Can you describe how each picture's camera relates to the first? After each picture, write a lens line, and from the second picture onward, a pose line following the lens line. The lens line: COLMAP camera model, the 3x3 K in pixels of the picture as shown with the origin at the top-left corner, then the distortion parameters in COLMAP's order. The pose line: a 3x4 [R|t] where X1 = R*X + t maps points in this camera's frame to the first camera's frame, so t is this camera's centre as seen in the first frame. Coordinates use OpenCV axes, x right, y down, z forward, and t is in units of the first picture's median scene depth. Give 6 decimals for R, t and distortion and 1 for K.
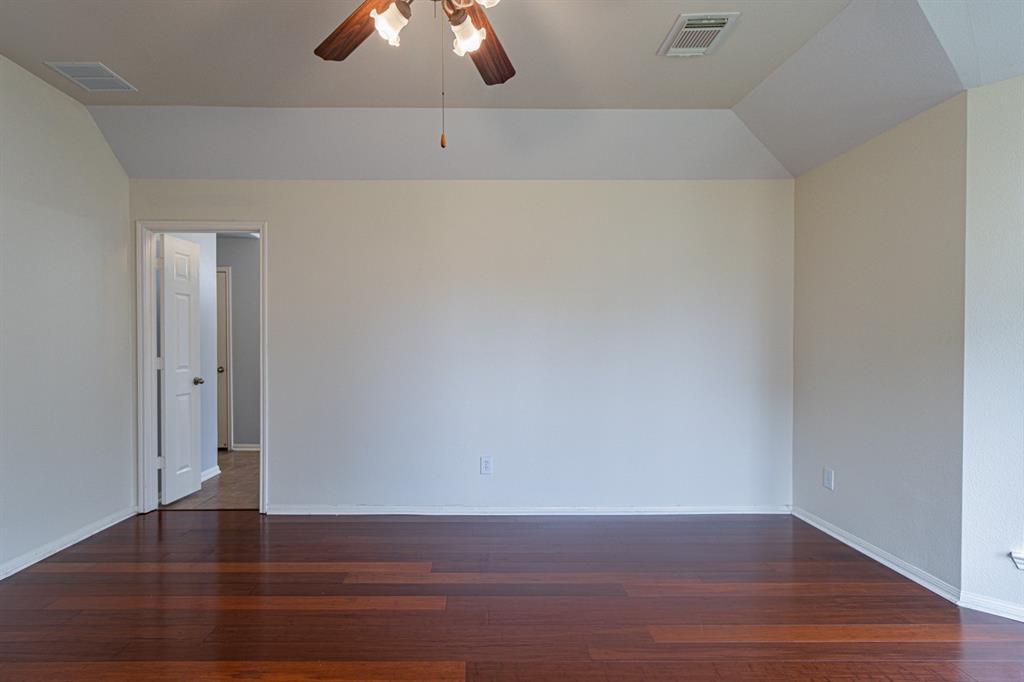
lens RADIAL K [[479.4, 0, 507.5], [0, 479.4, 347.9], [0, 0, 1]] dist [0.003768, 0.000440]
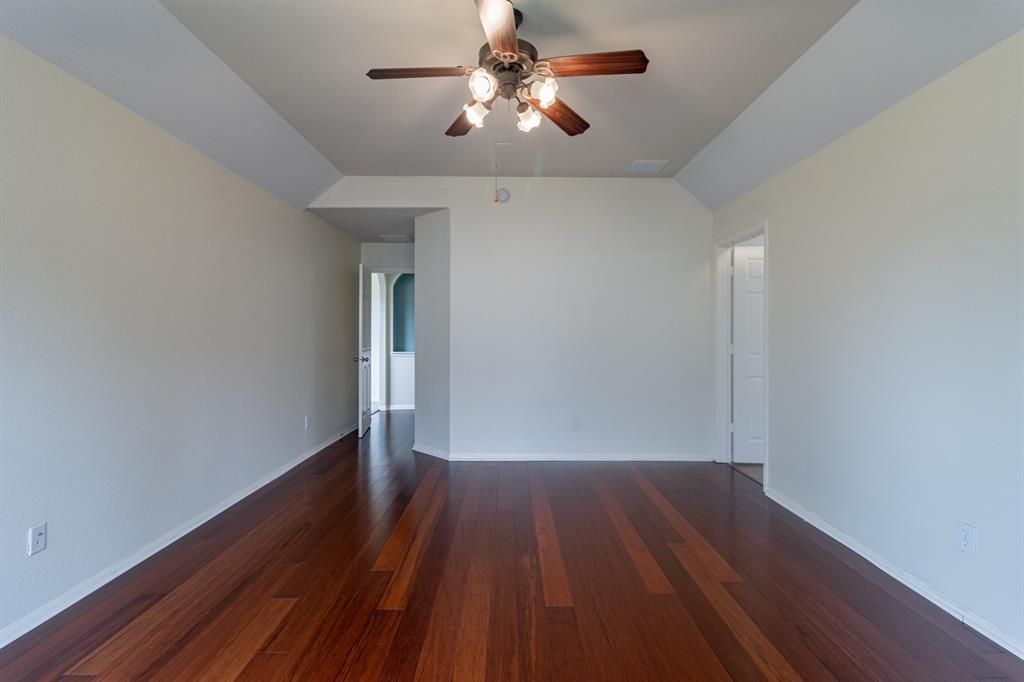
lens RADIAL K [[474.8, 0, 513.5], [0, 474.8, 329.6], [0, 0, 1]] dist [-0.002239, -0.000294]
pose [[0.007272, -0.006168, -0.999955, 0.546642], [-0.009258, 0.999938, -0.006235, -0.006730], [0.999931, 0.009303, 0.007215, 0.429569]]
